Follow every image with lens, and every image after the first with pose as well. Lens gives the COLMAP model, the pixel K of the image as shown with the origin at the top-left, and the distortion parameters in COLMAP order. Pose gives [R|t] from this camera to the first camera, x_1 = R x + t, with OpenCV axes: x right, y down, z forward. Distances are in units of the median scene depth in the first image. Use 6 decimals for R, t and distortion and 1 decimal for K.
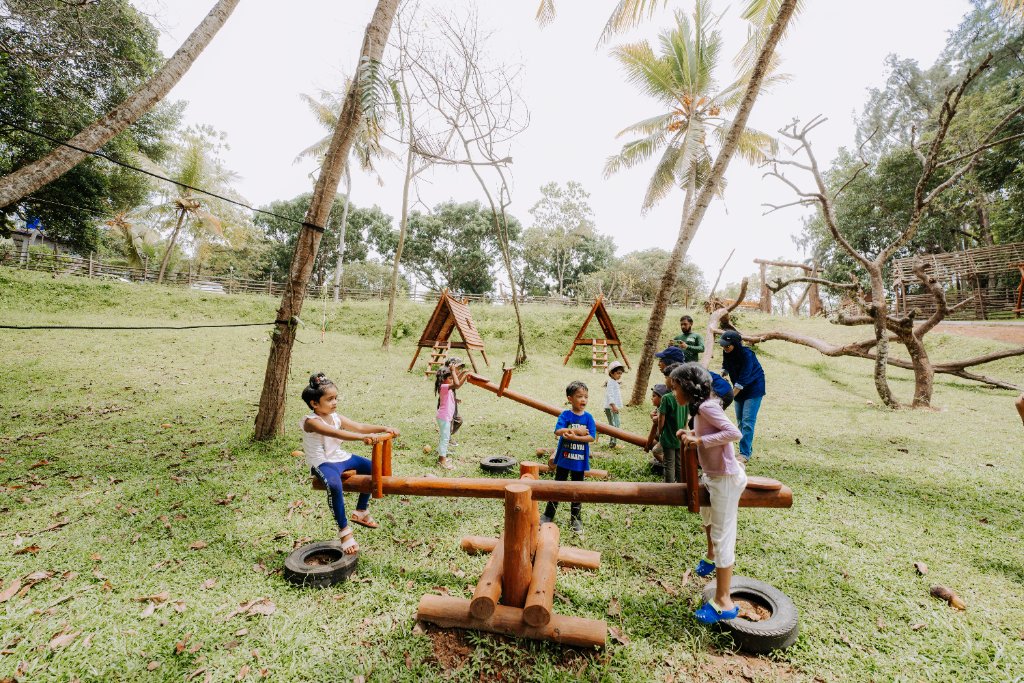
lens RADIAL K [[427.8, 0, 512.4], [0, 427.8, 340.5], [0, 0, 1]] dist [-0.002782, -0.000311]
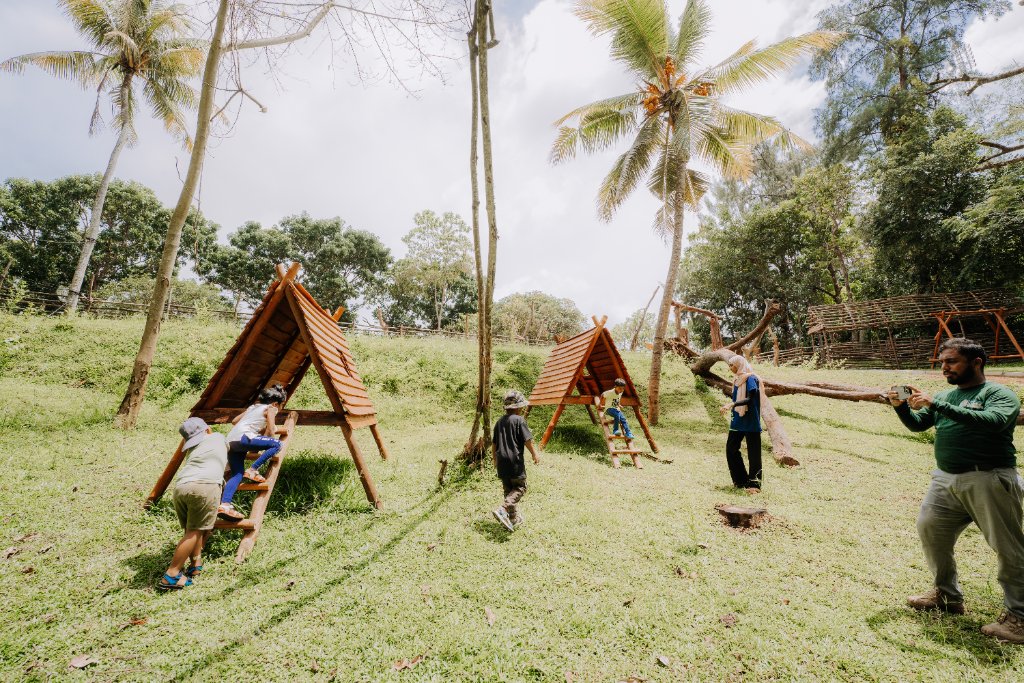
lens RADIAL K [[427.8, 0, 511.9], [0, 427.8, 338.4], [0, 0, 1]] dist [-0.002782, -0.000311]
pose [[0.946839, 0.038902, 0.319347, -0.020465], [-0.002562, 0.993542, -0.113432, -0.003993], [-0.321697, 0.106584, 0.940825, 0.134260]]
